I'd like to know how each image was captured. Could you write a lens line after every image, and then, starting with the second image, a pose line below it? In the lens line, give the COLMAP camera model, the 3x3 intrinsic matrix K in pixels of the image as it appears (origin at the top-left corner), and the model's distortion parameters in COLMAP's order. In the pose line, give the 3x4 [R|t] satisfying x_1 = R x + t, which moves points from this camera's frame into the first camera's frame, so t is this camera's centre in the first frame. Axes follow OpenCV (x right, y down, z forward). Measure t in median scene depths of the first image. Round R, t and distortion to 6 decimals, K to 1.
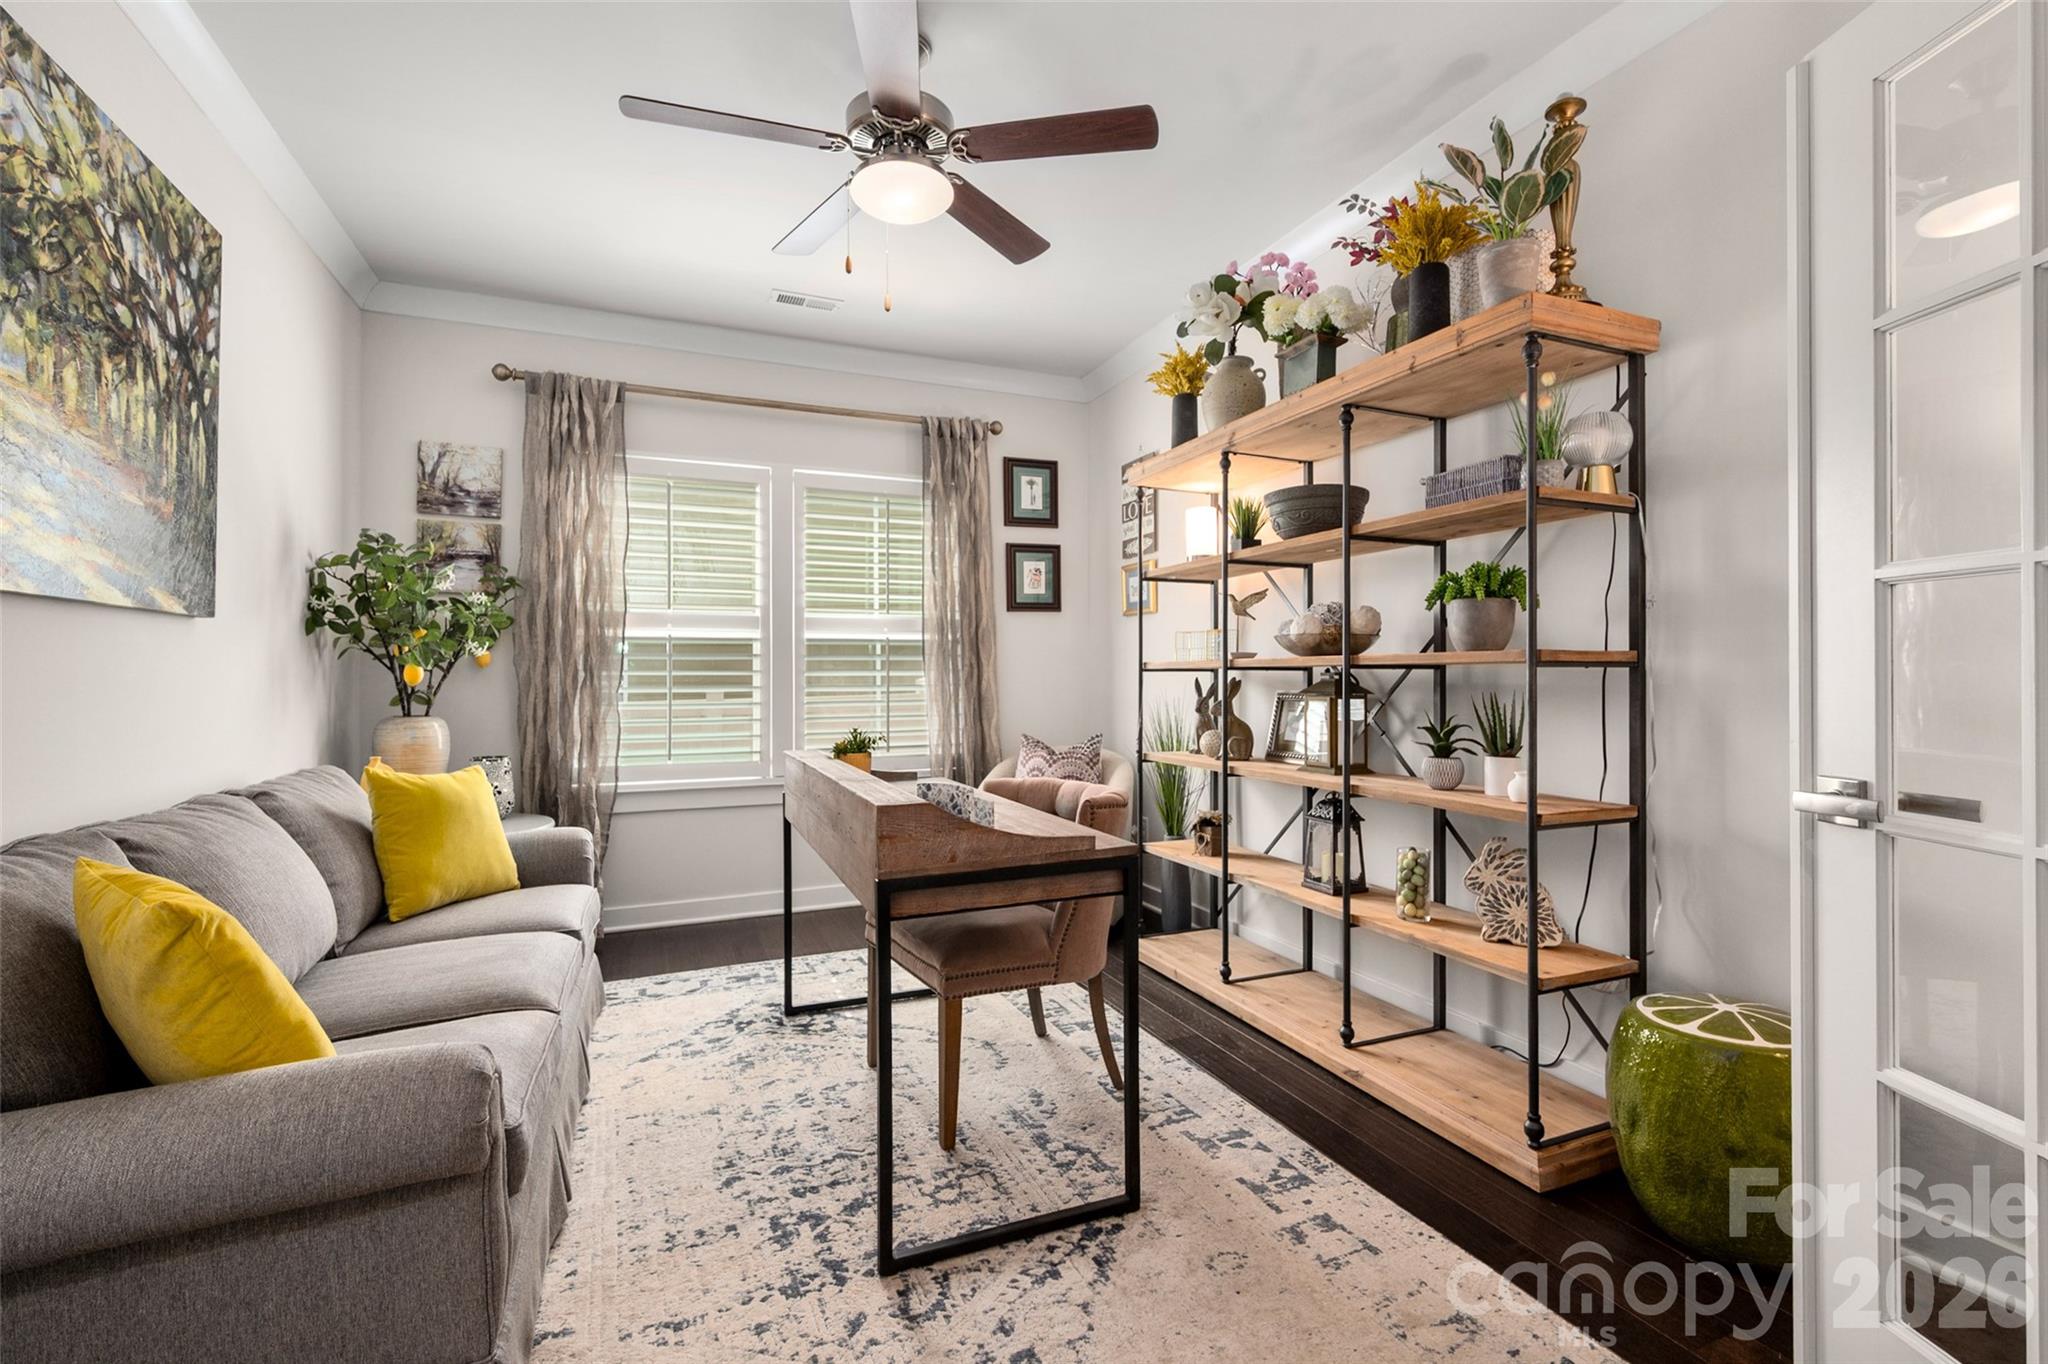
lens RADIAL K [[900.7, 0, 1024.0], [0, 900.7, 682.0], [0, 0, 1]] dist [-0.002797, 0.000317]
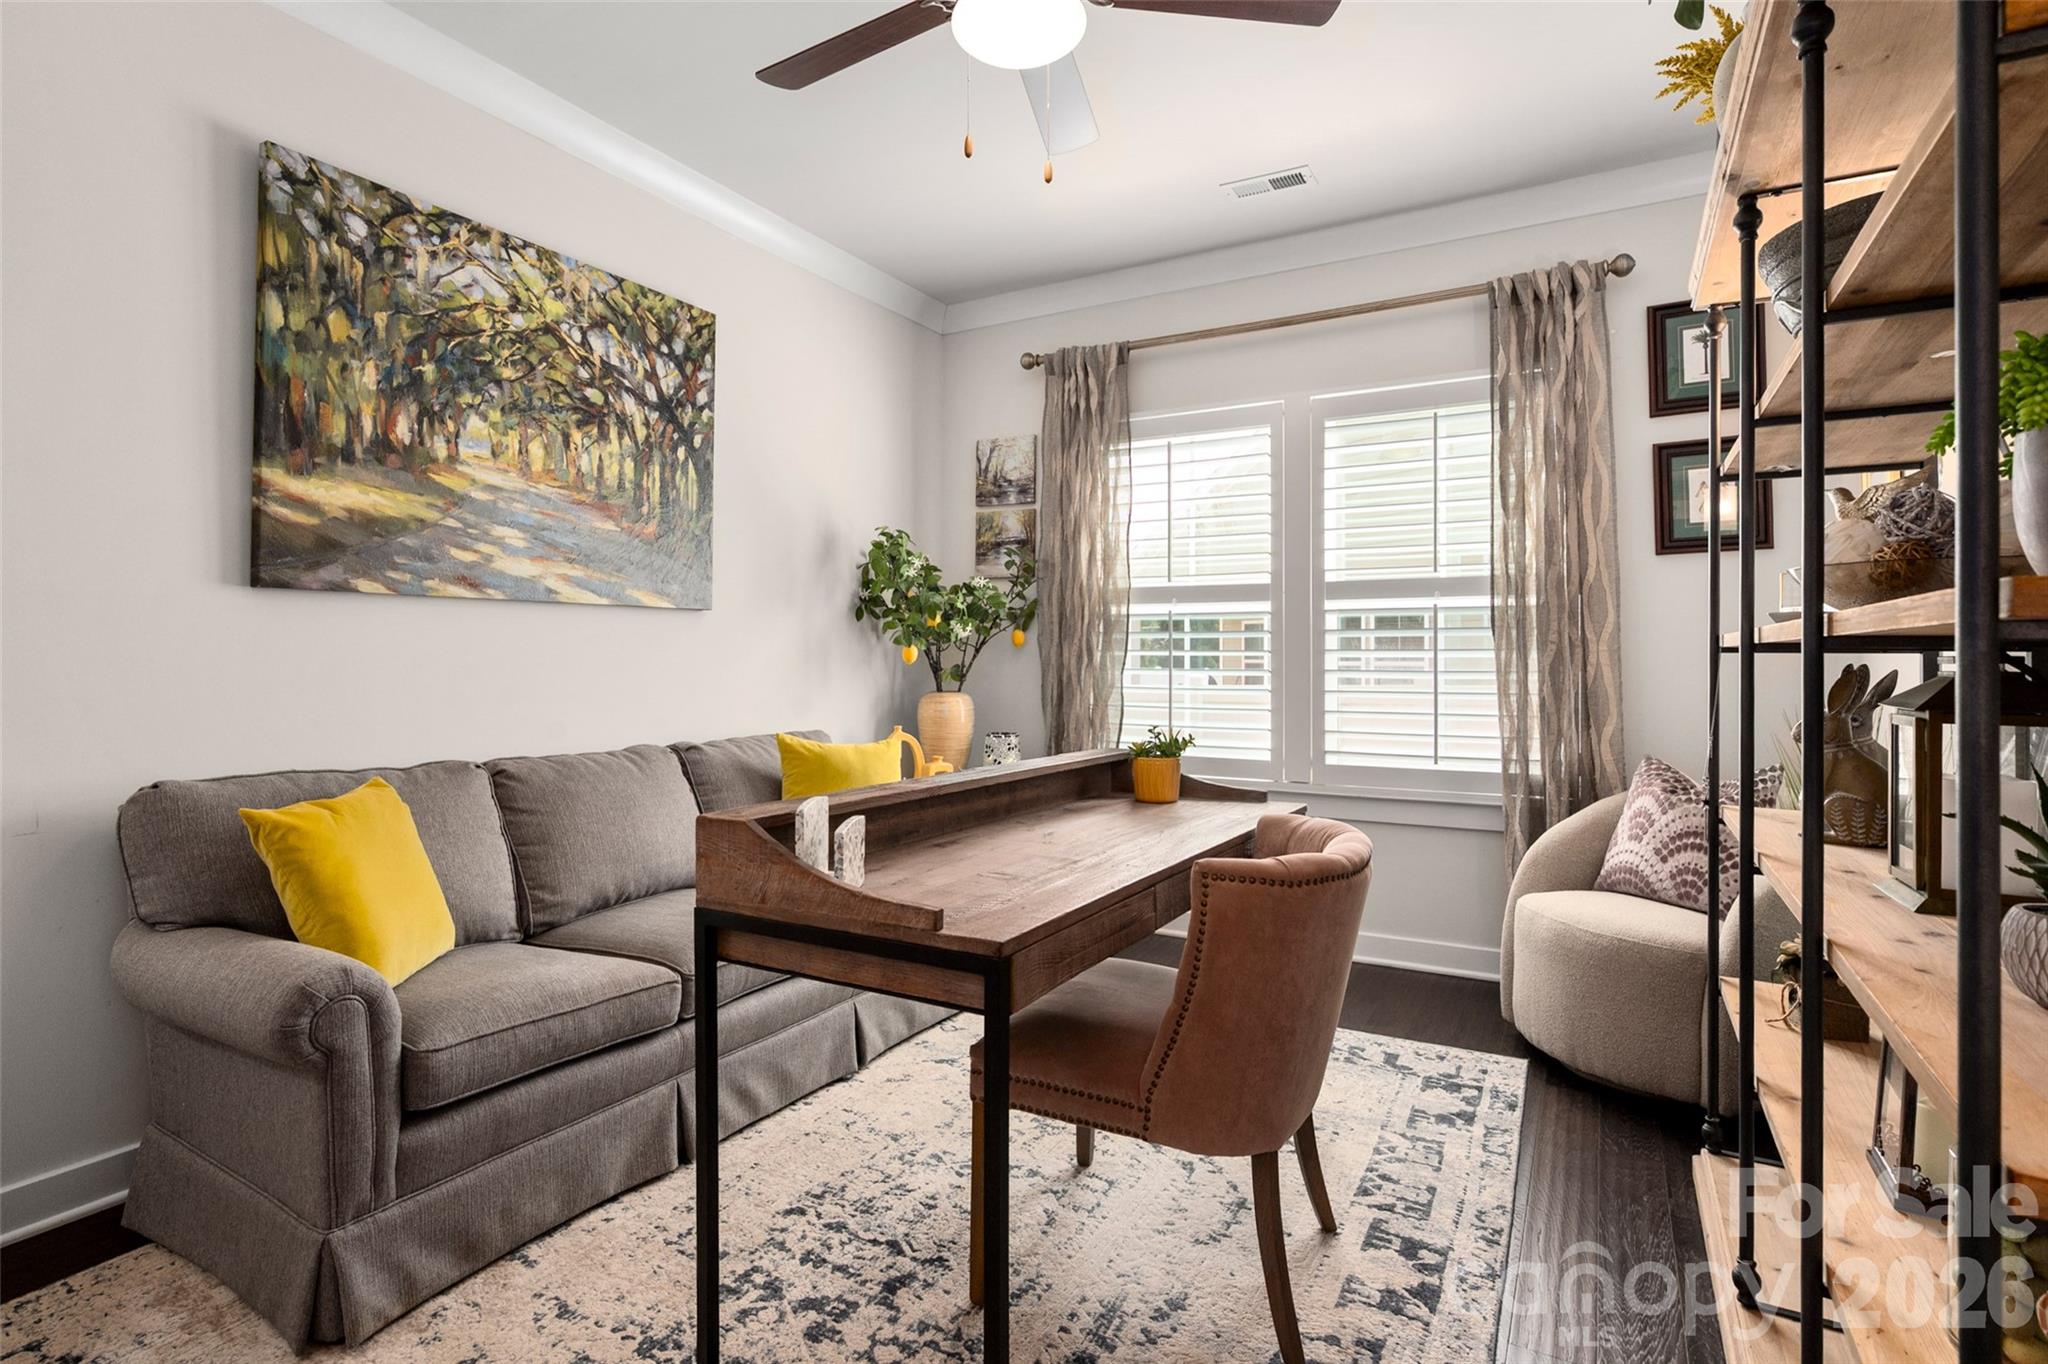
lens RADIAL K [[1003.9, 0, 1023.0], [0, 1003.9, 655.7], [0, 0, 1]] dist [0.001498, -0.000338]
pose [[0.612868, 0.004981, -0.790170, 0.605463], [-0.010078, 0.999948, -0.001513, -0.008988], [0.790121, 0.008890, 0.612886, 0.543126]]
